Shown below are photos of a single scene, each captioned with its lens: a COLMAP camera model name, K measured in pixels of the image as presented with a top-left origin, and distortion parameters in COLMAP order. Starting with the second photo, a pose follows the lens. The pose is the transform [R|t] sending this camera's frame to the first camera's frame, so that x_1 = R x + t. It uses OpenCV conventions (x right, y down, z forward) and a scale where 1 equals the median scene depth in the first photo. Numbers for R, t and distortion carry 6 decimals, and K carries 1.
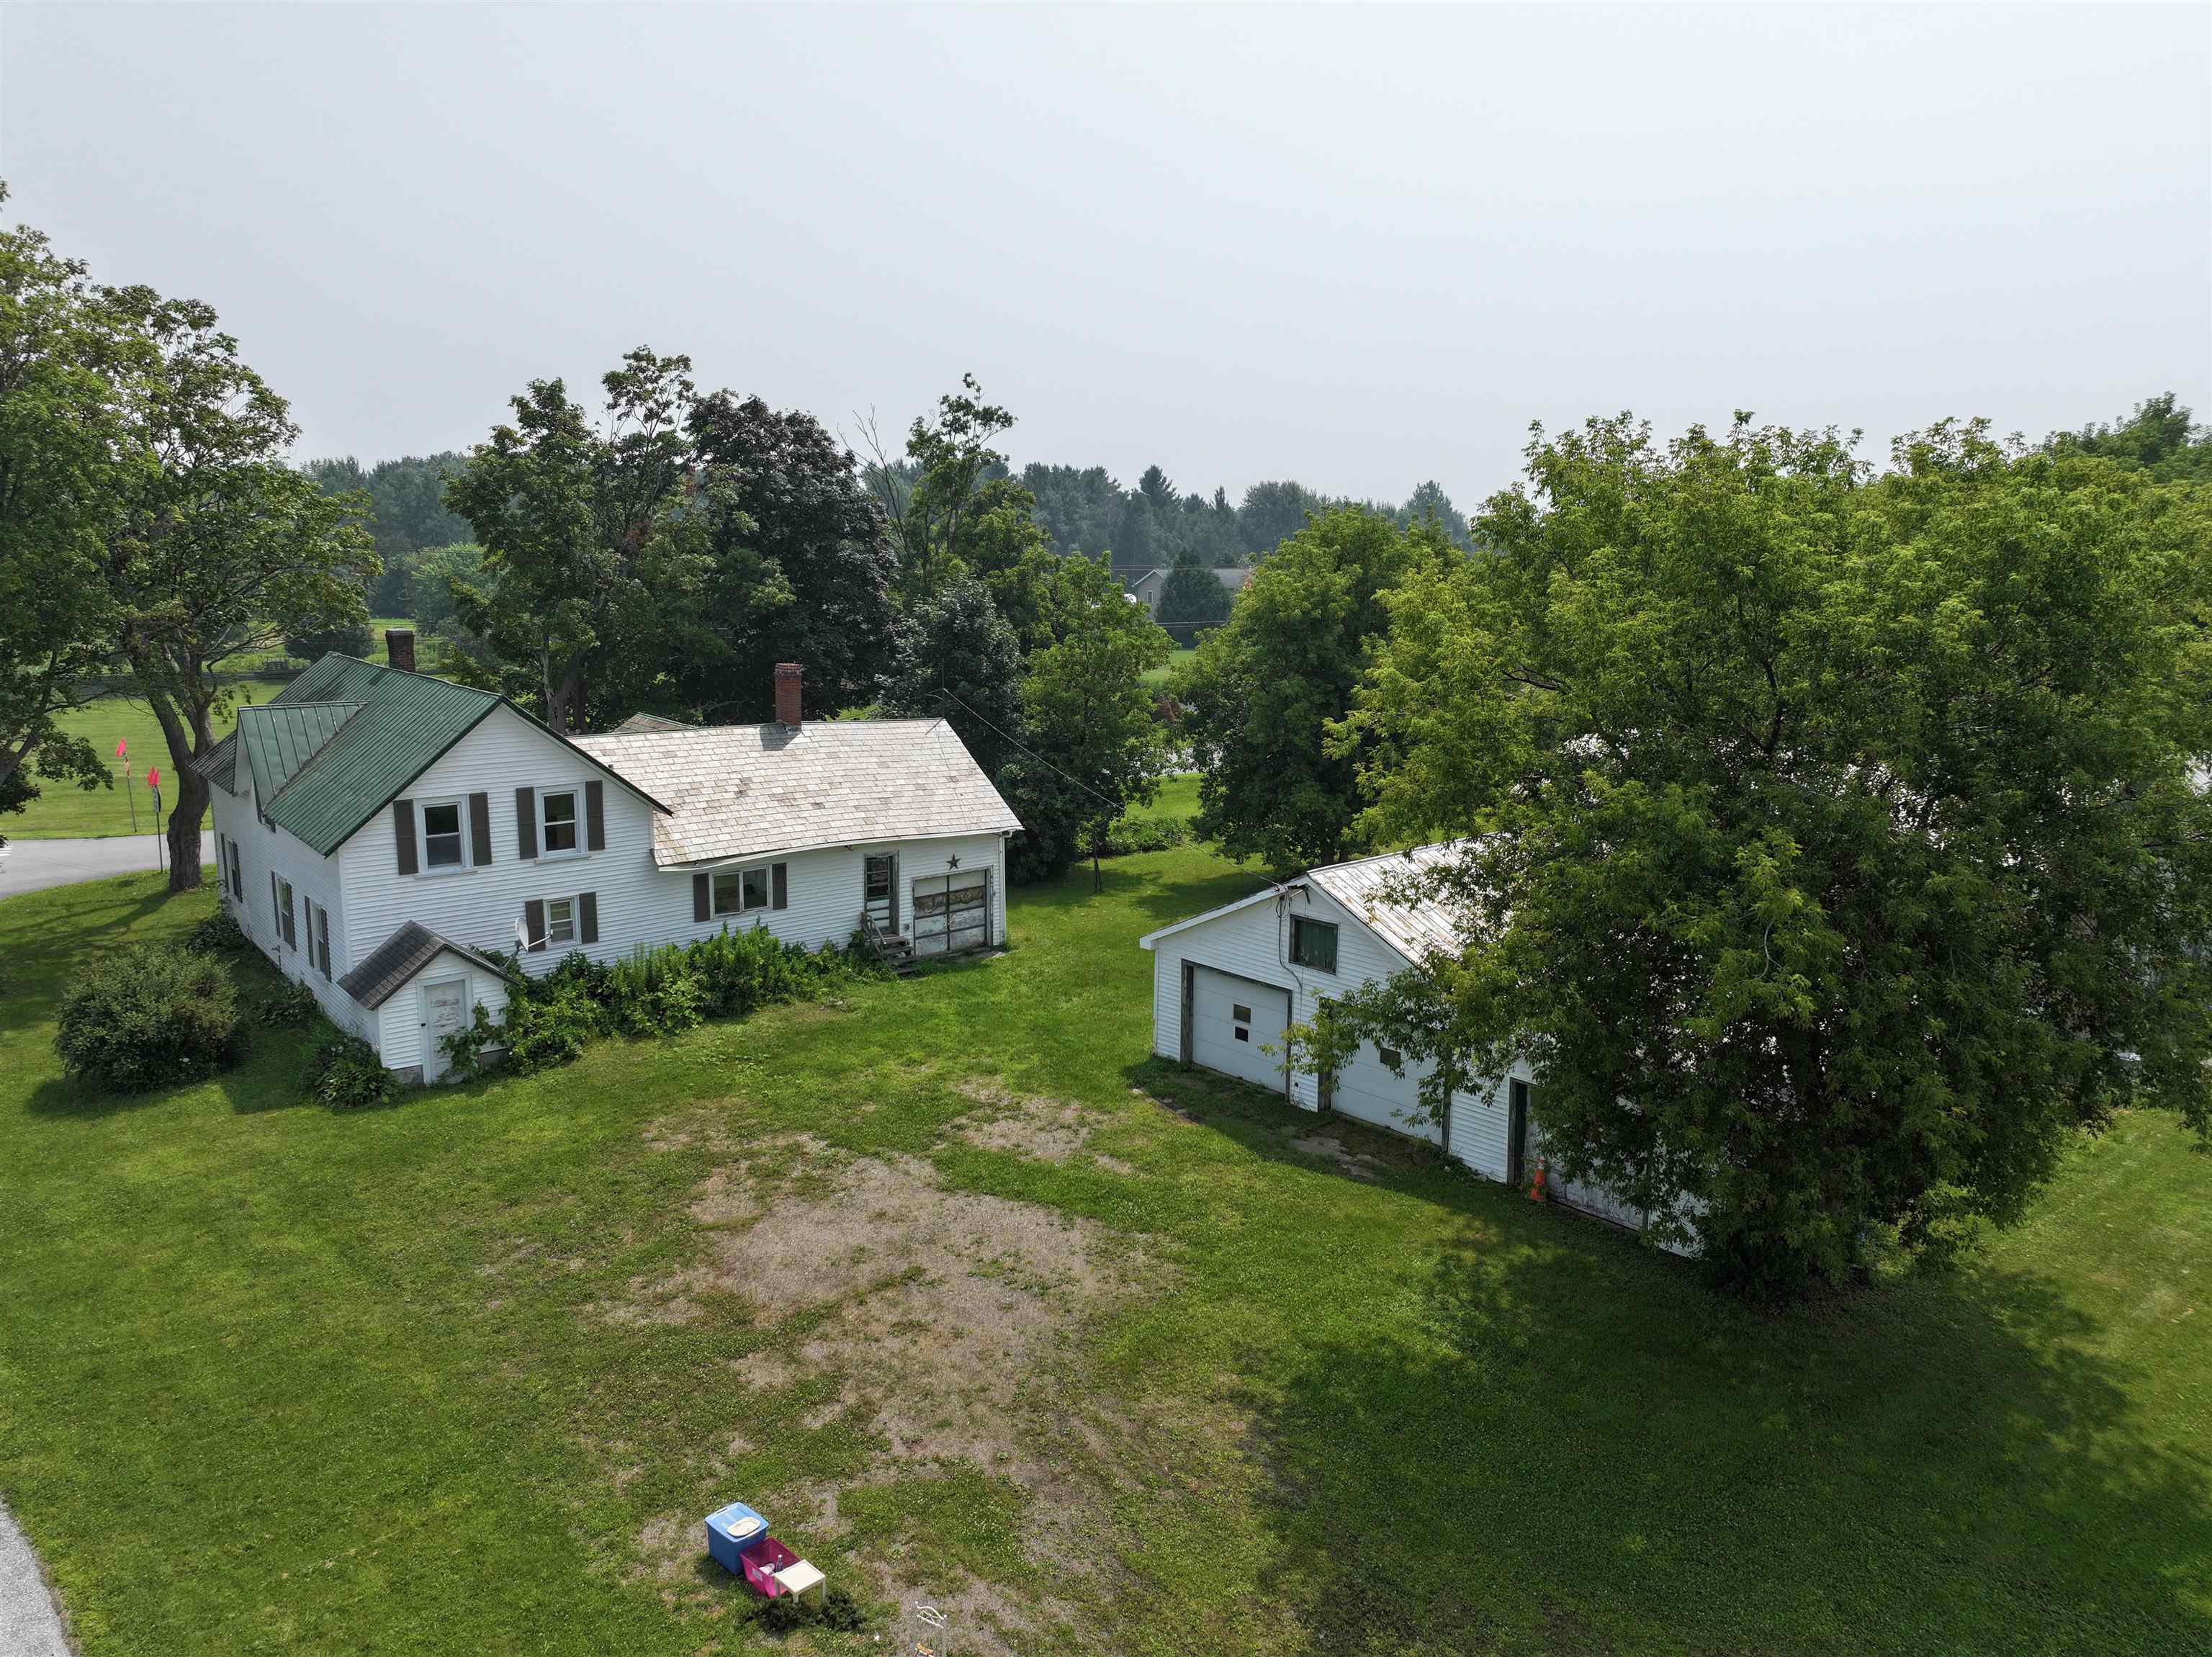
lens RADIAL K [[1573.0, 0, 1125.8], [0, 1573.0, 848.2], [0, 0, 1]] dist [0.003211, 0.006337]
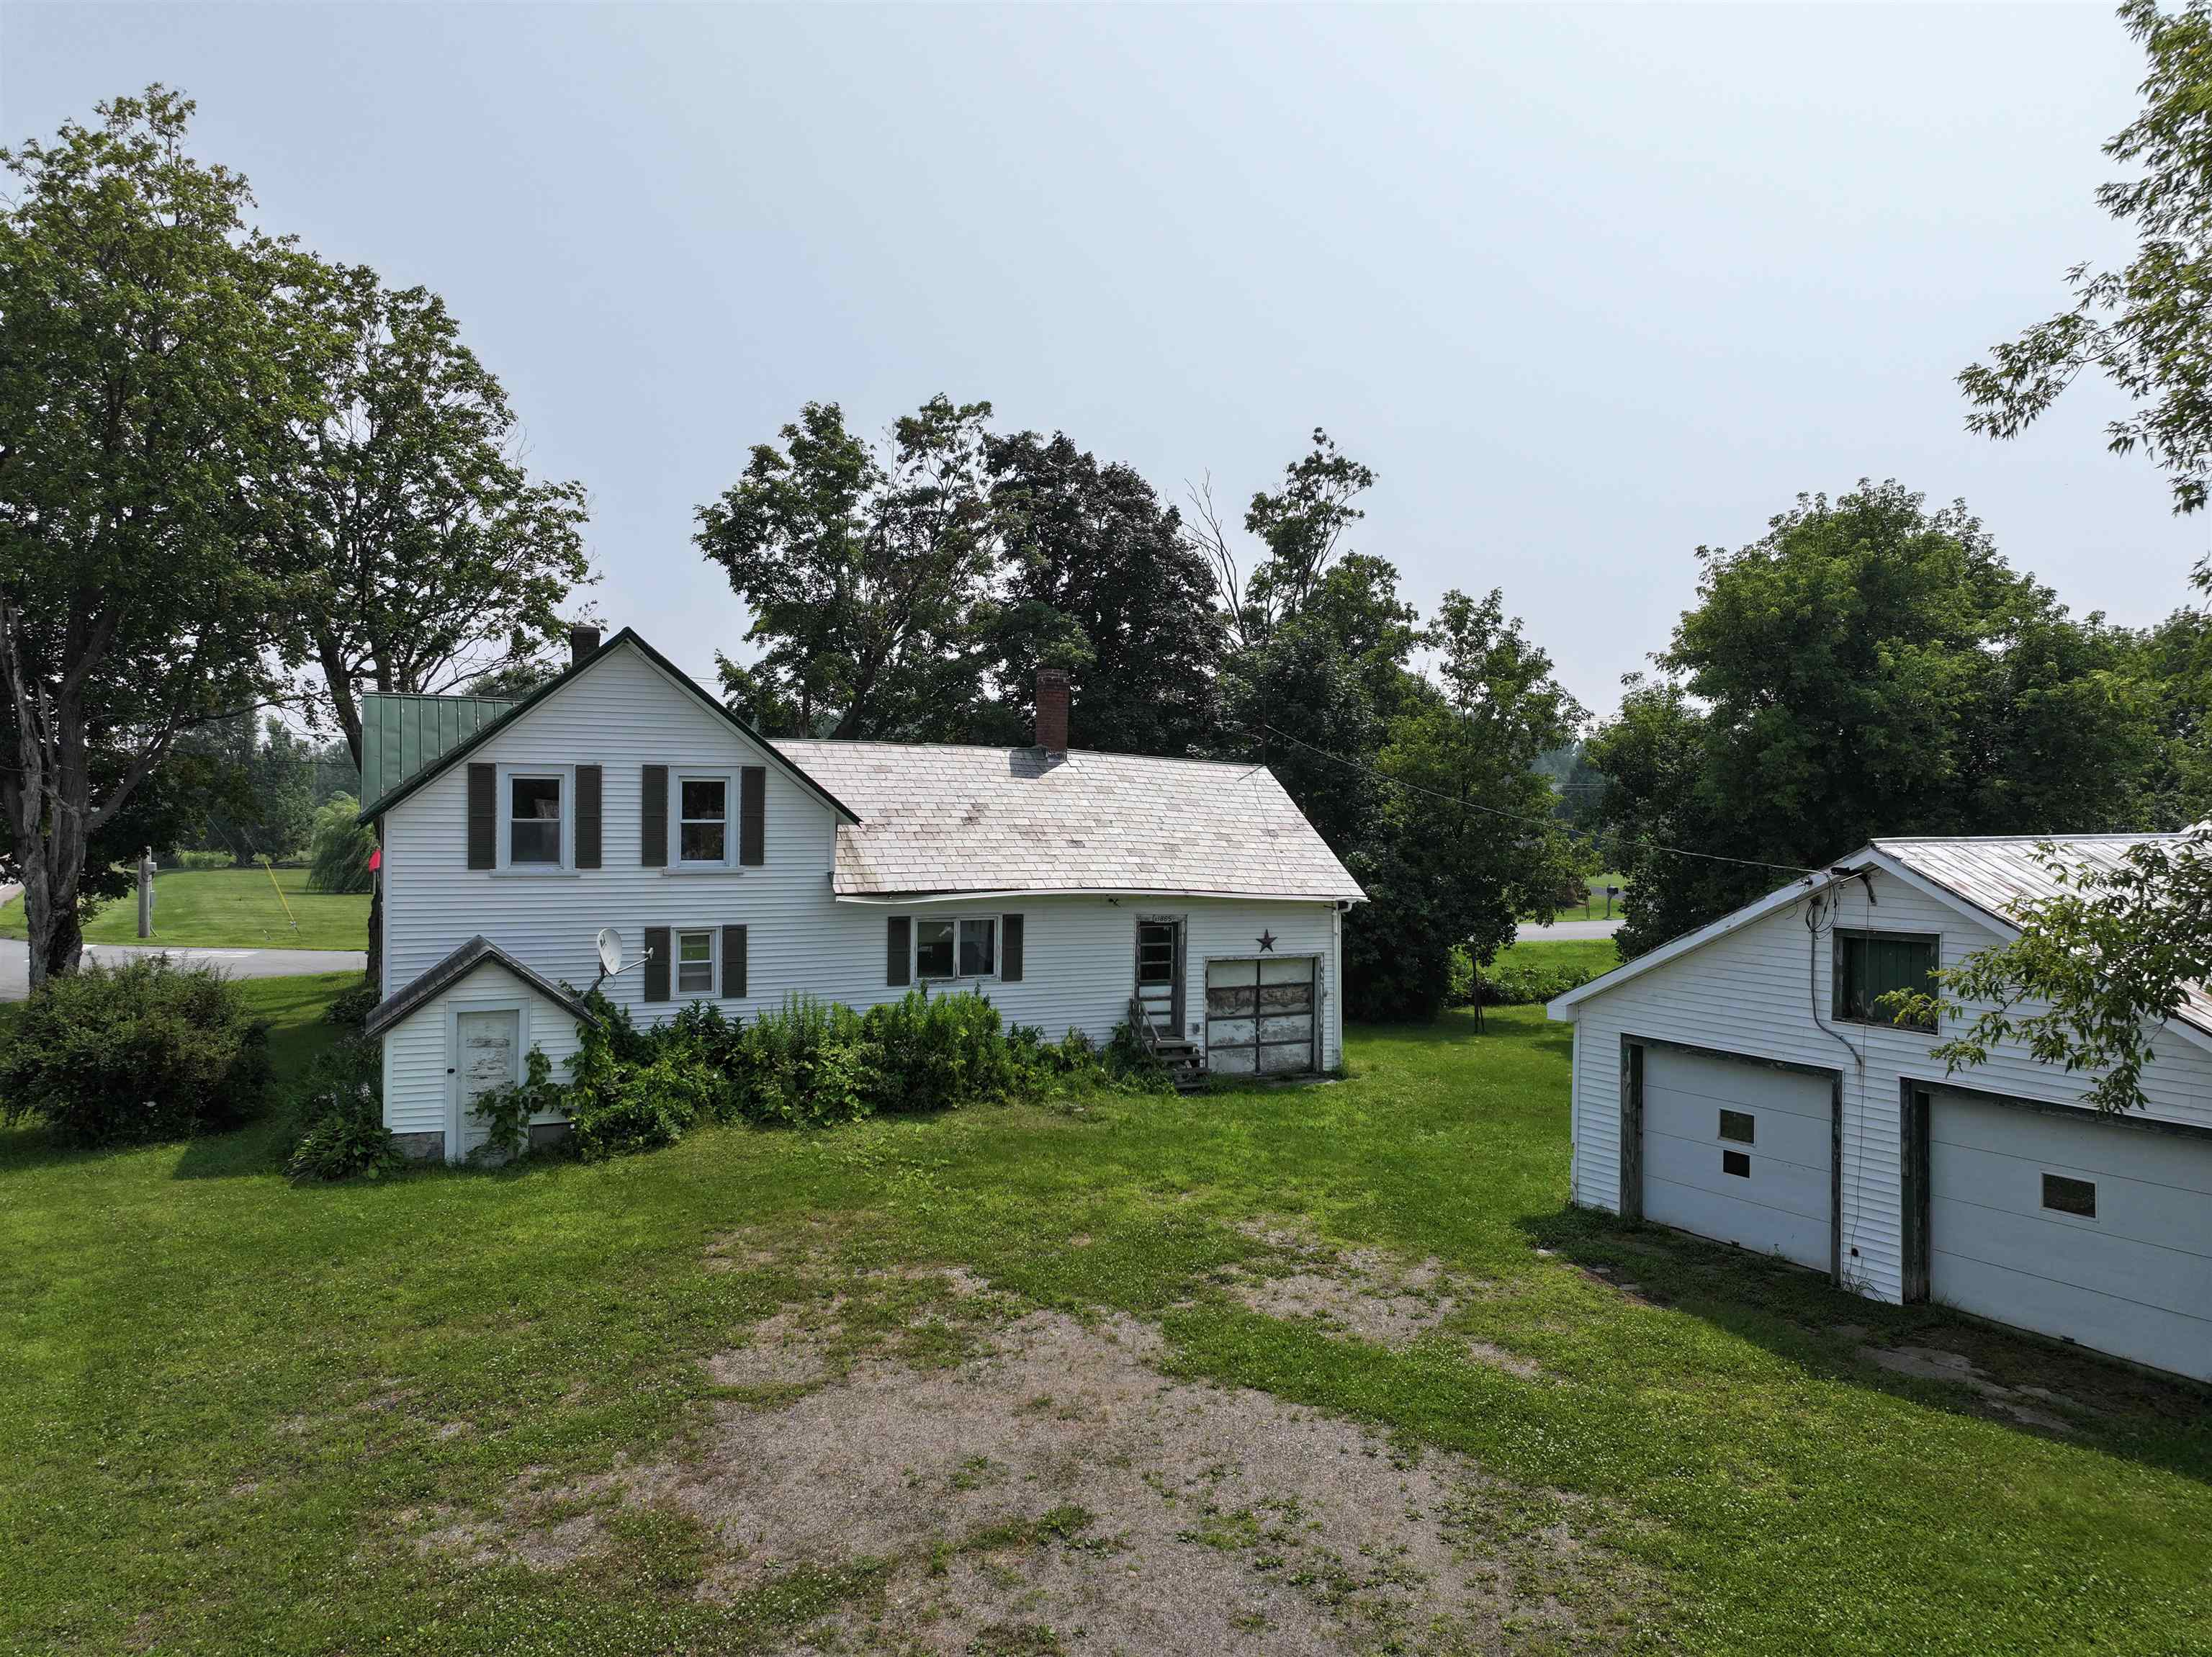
lens RADIAL K [[1573.0, 0, 1102.6], [0, 1573.0, 824.2], [0, 0, 1]] dist [0.003211, 0.006337]
pose [[0.967700, -0.001603, -0.252098, -0.003817], [-0.045782, 0.982235, -0.181986, 0.112074], [0.247912, 0.187650, 0.950435, 0.383908]]
